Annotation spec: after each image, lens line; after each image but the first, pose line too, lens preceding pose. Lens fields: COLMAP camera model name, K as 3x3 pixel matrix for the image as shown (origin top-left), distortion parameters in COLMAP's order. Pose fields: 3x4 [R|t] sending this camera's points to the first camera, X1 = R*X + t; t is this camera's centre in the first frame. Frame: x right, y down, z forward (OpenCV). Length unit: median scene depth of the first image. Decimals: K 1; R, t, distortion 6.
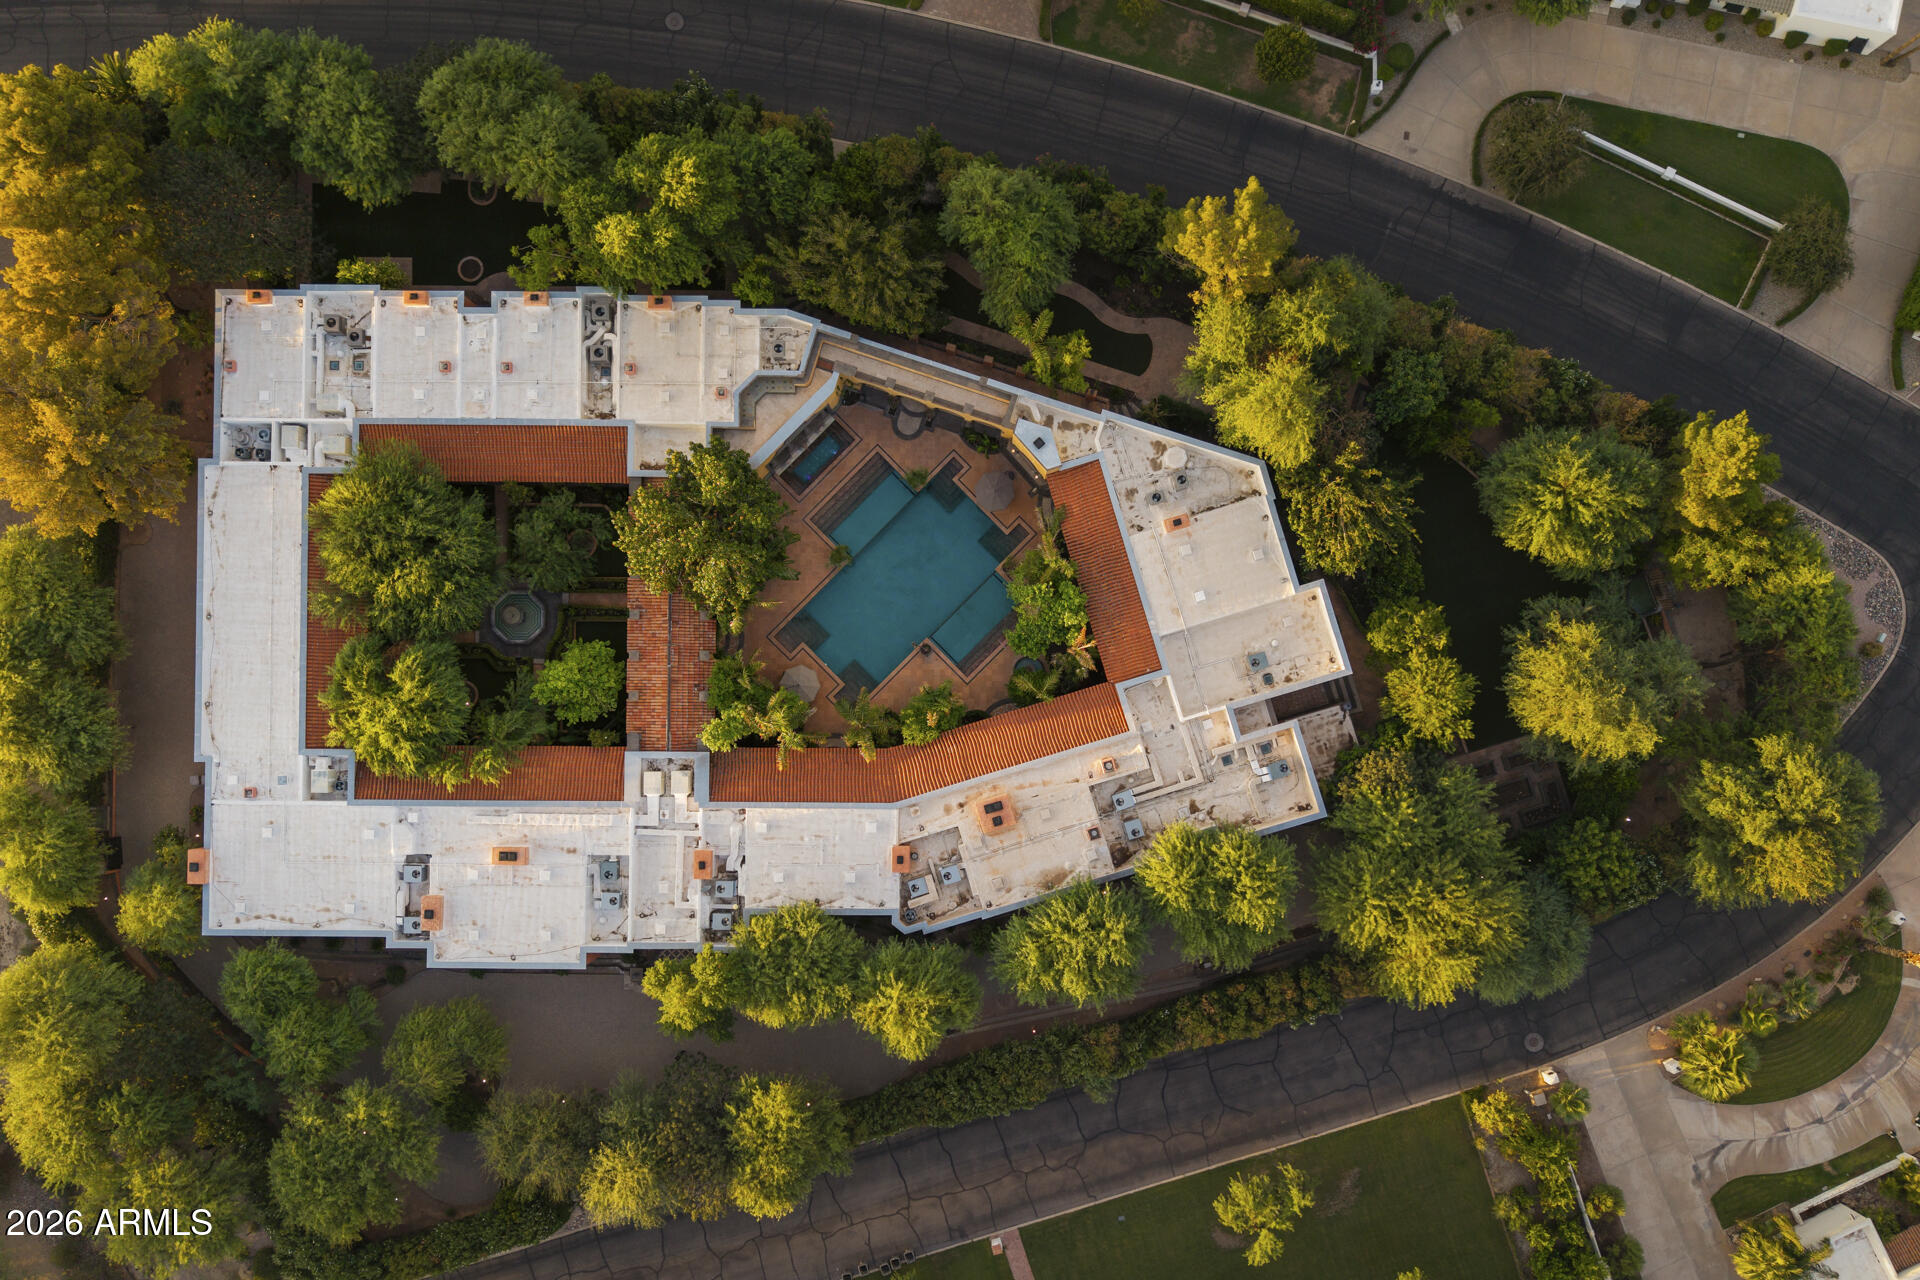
lens RADIAL K [[1324.8, 0, 960.0], [0, 1324.8, 640.0], [0, 0, 1]] dist [-0.002377, -0.001203]
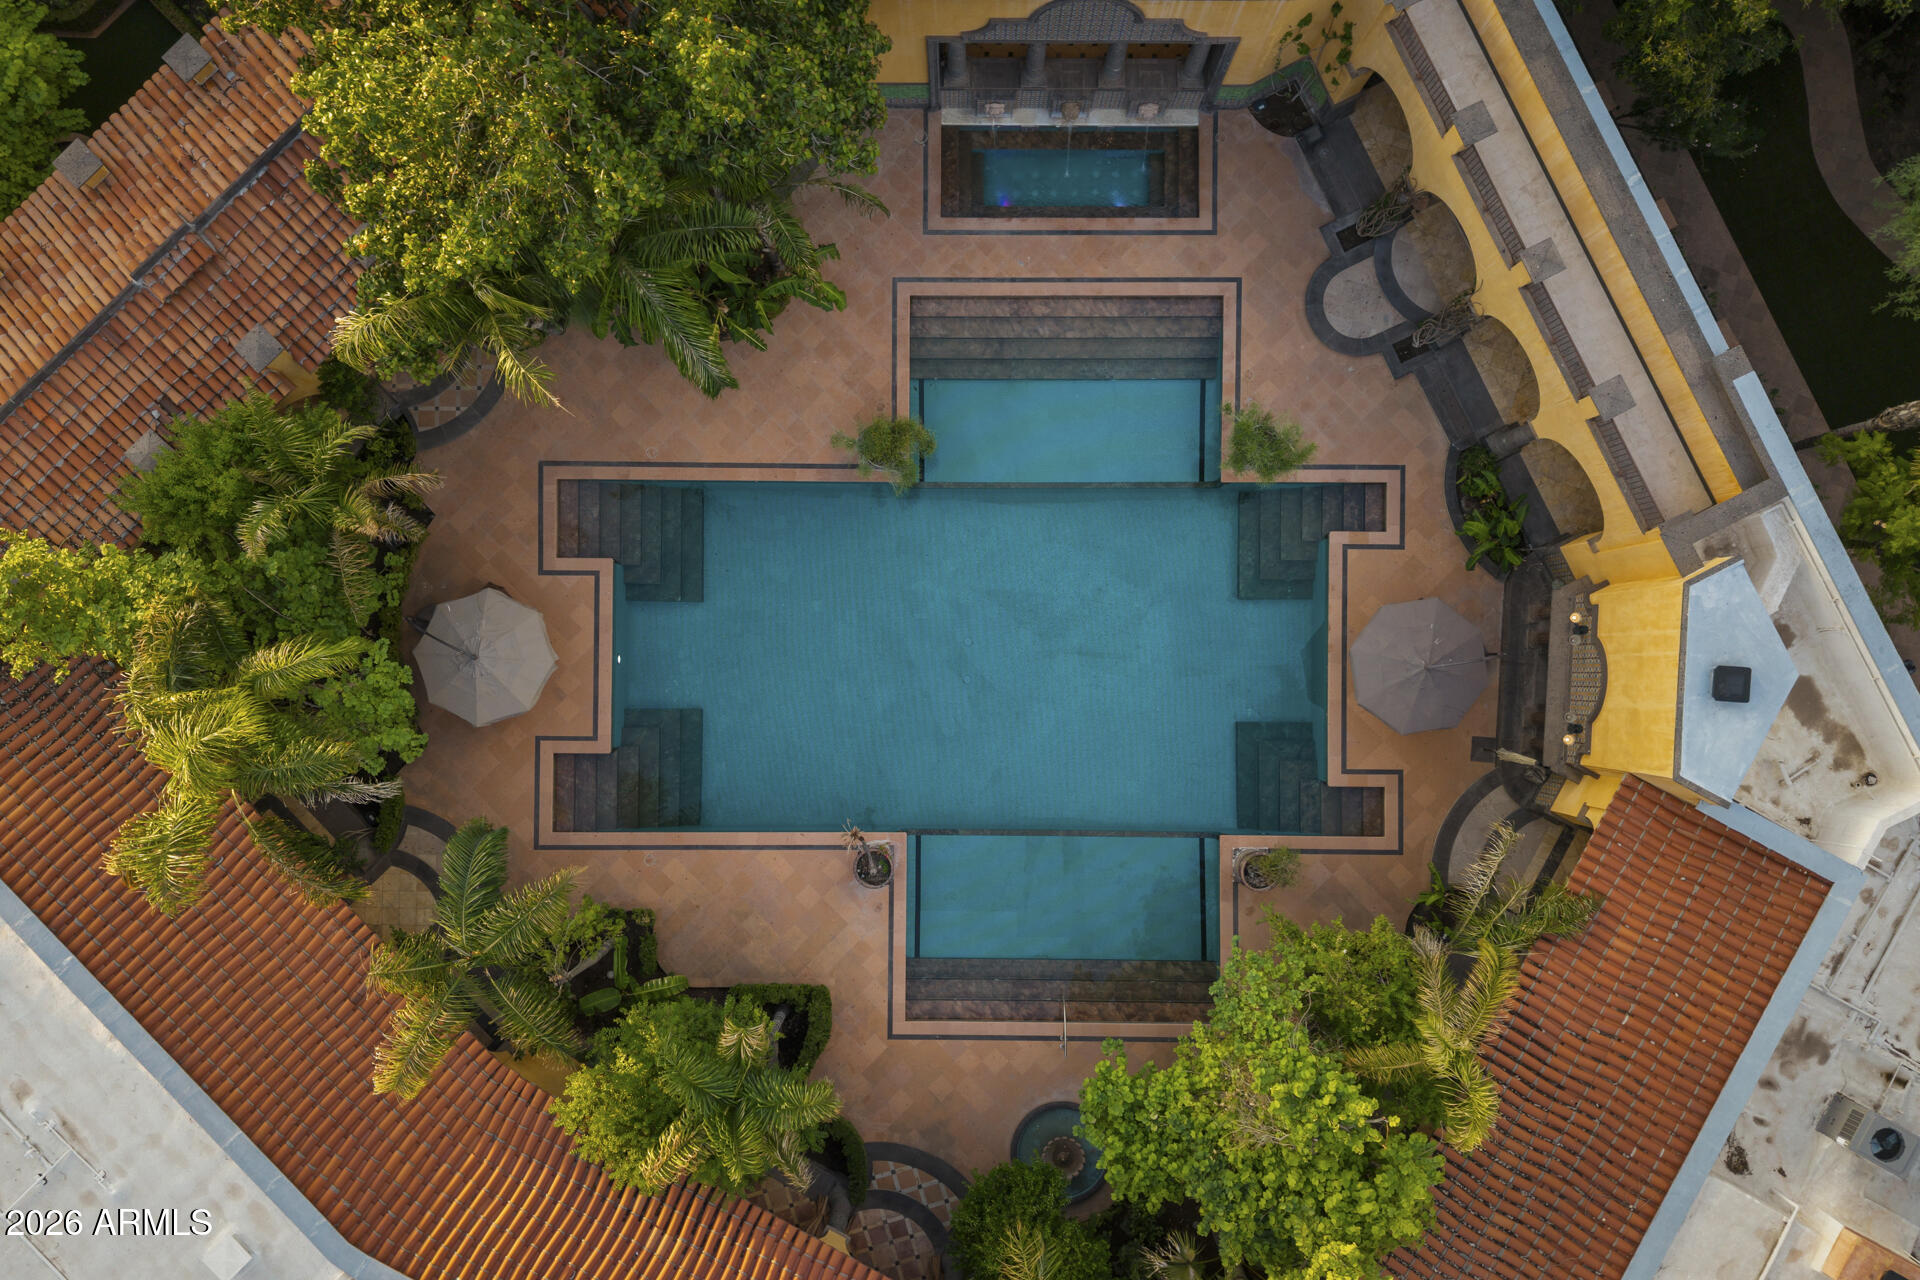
lens RADIAL K [[1324.8, 0, 960.0], [0, 1324.8, 640.0], [0, 0, 1]] dist [-0.002377, -0.001203]
pose [[0.703895, 0.710061, 0.018583, -0.054284], [-0.710304, 0.703612, 0.019980, -0.049356], [0.001112, -0.027263, 0.999628, 0.697179]]
